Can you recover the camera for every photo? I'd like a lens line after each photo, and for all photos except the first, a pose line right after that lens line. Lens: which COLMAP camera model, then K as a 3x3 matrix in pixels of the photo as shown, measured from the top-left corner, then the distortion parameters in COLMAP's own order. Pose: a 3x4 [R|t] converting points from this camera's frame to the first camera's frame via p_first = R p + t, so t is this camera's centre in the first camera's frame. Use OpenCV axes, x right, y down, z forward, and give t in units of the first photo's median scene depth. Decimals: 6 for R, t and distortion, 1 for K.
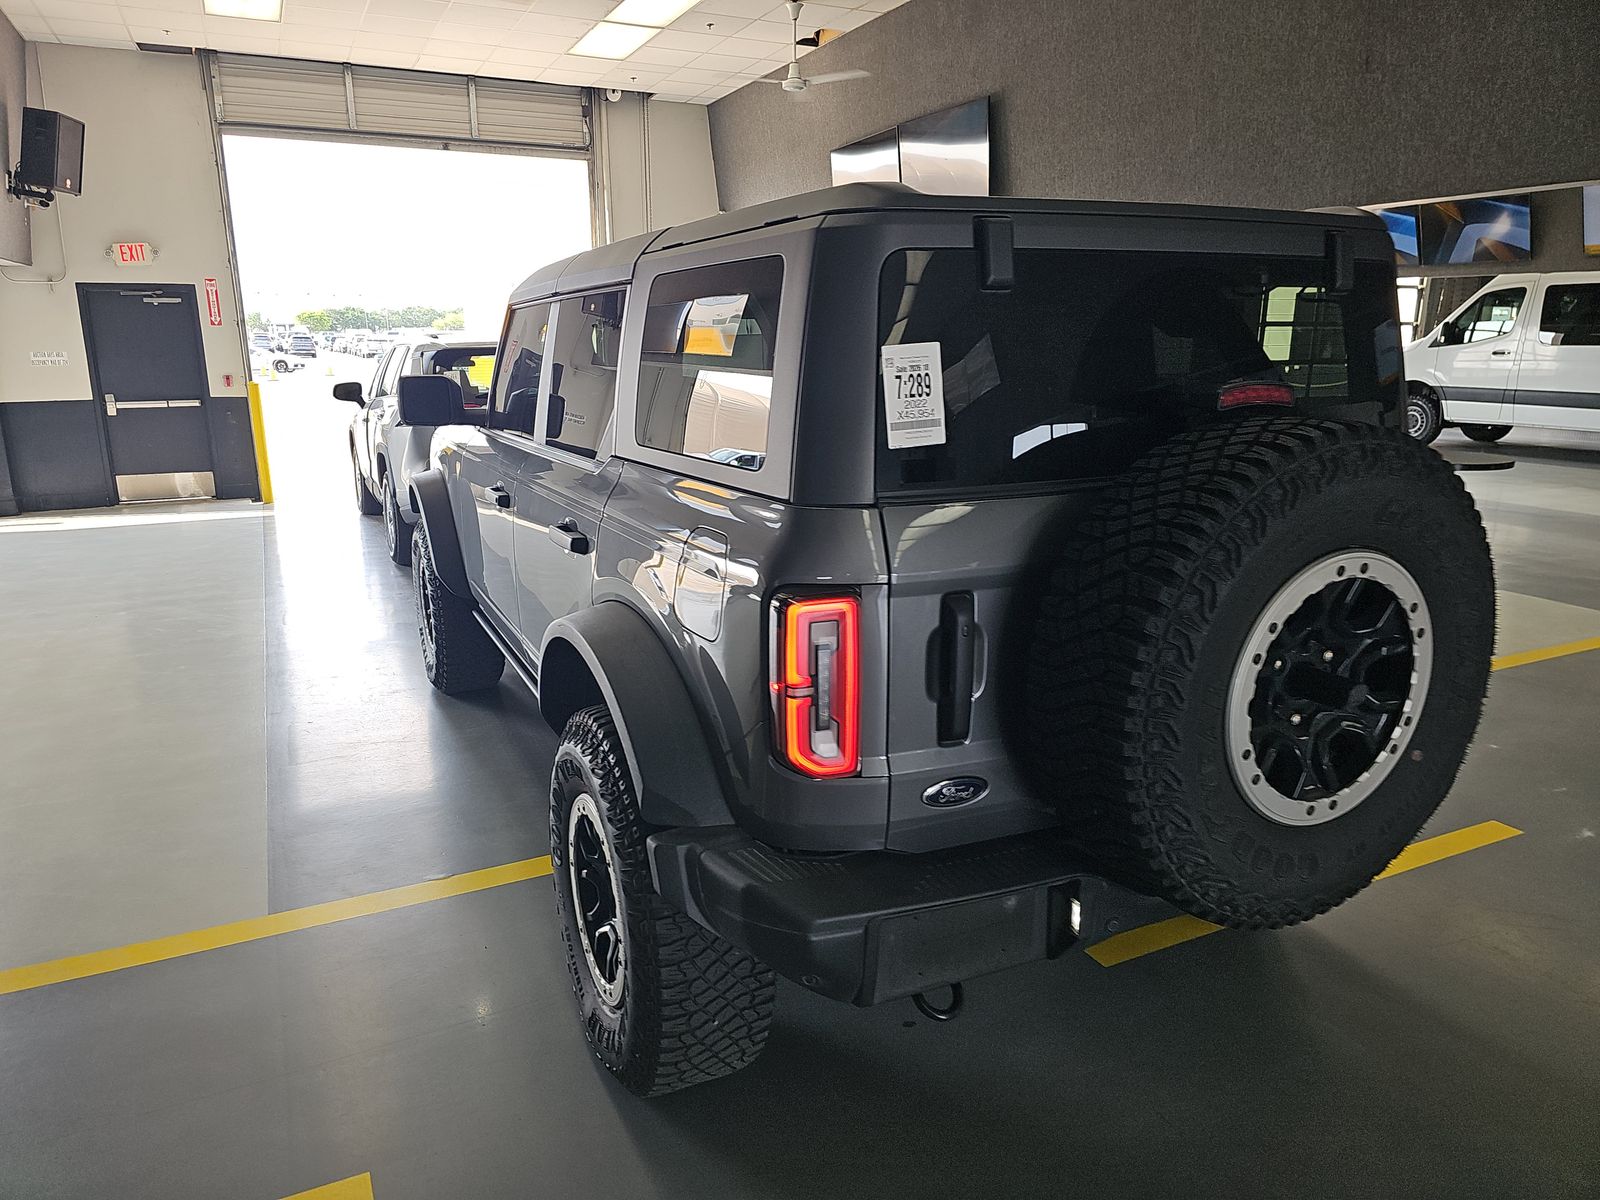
lens RADIAL K [[1068.4, 0, 785.0], [0, 1068.4, 594.9], [0, 0, 1]] dist [0.053718, -0.043709]
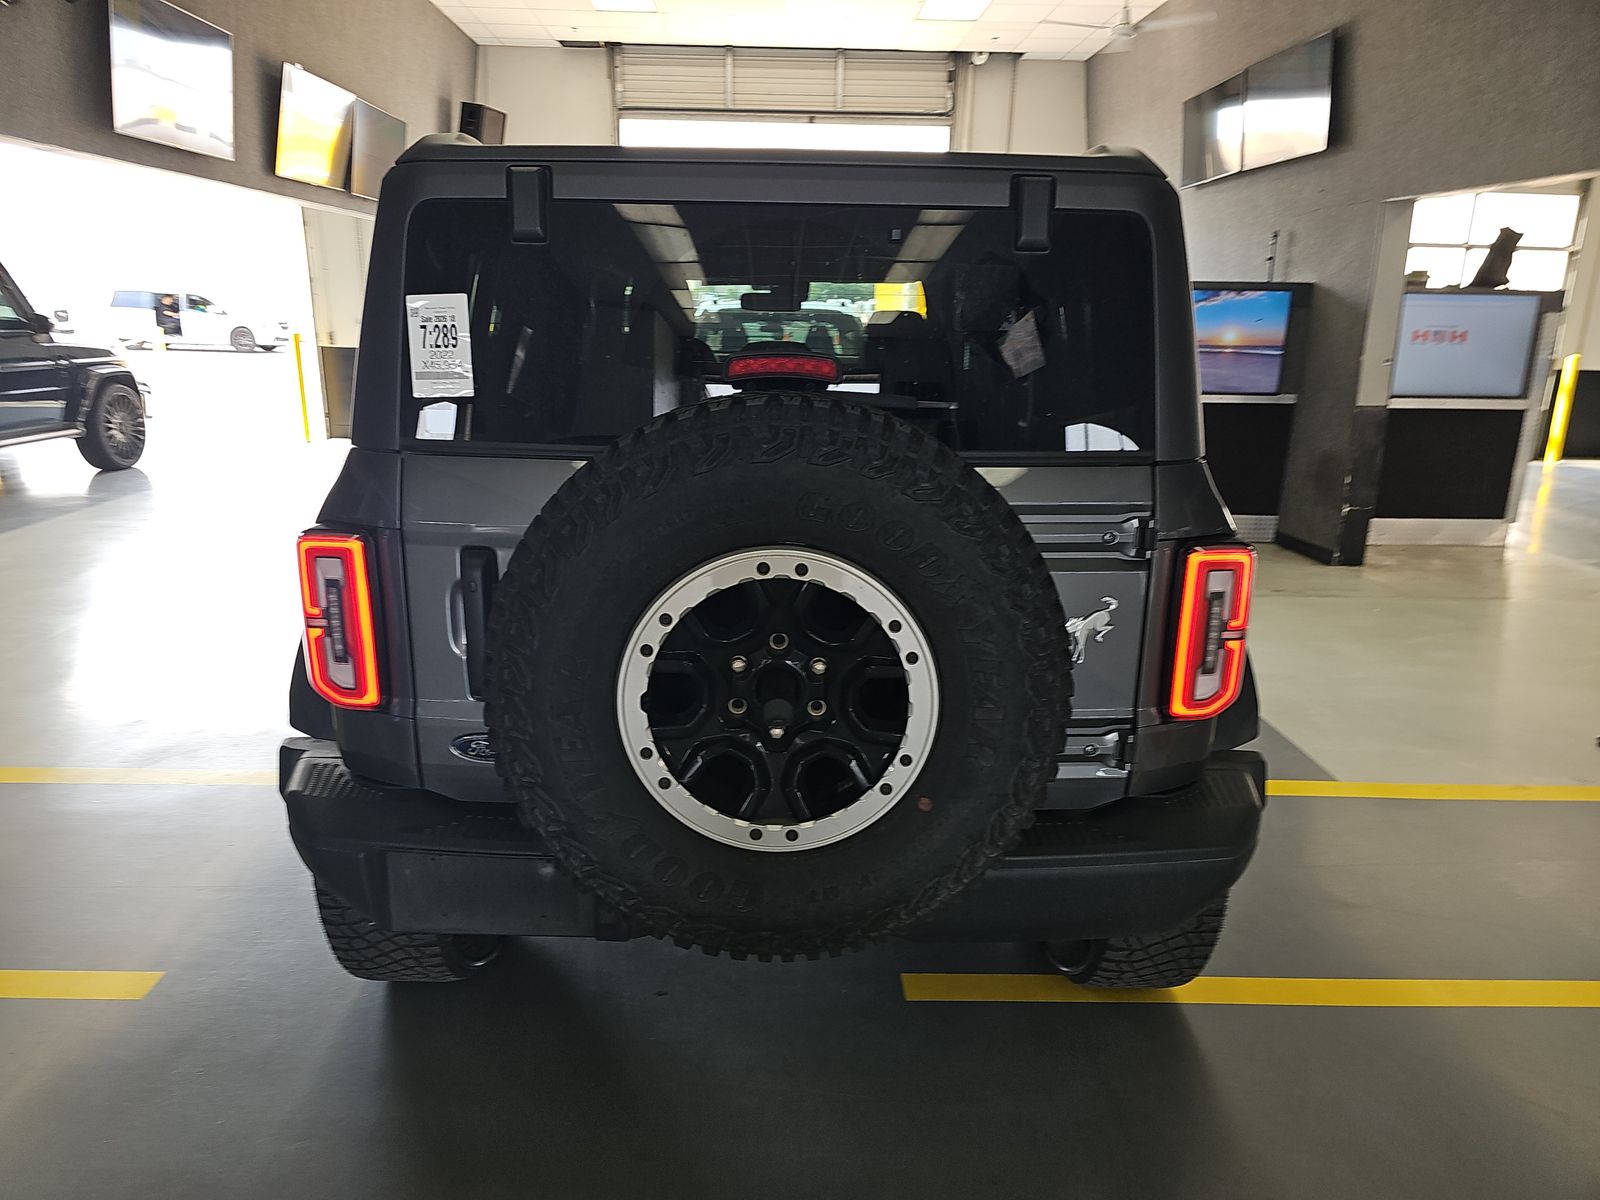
lens RADIAL K [[1068.4, 0, 785.0], [0, 1068.4, 594.9], [0, 0, 1]] dist [0.053718, -0.043709]
pose [[0.907991, 0.133192, -0.397255, 0.832713], [-0.123443, 0.991084, 0.050142, -0.043996], [0.400391, 0.003509, 0.916337, 0.197854]]
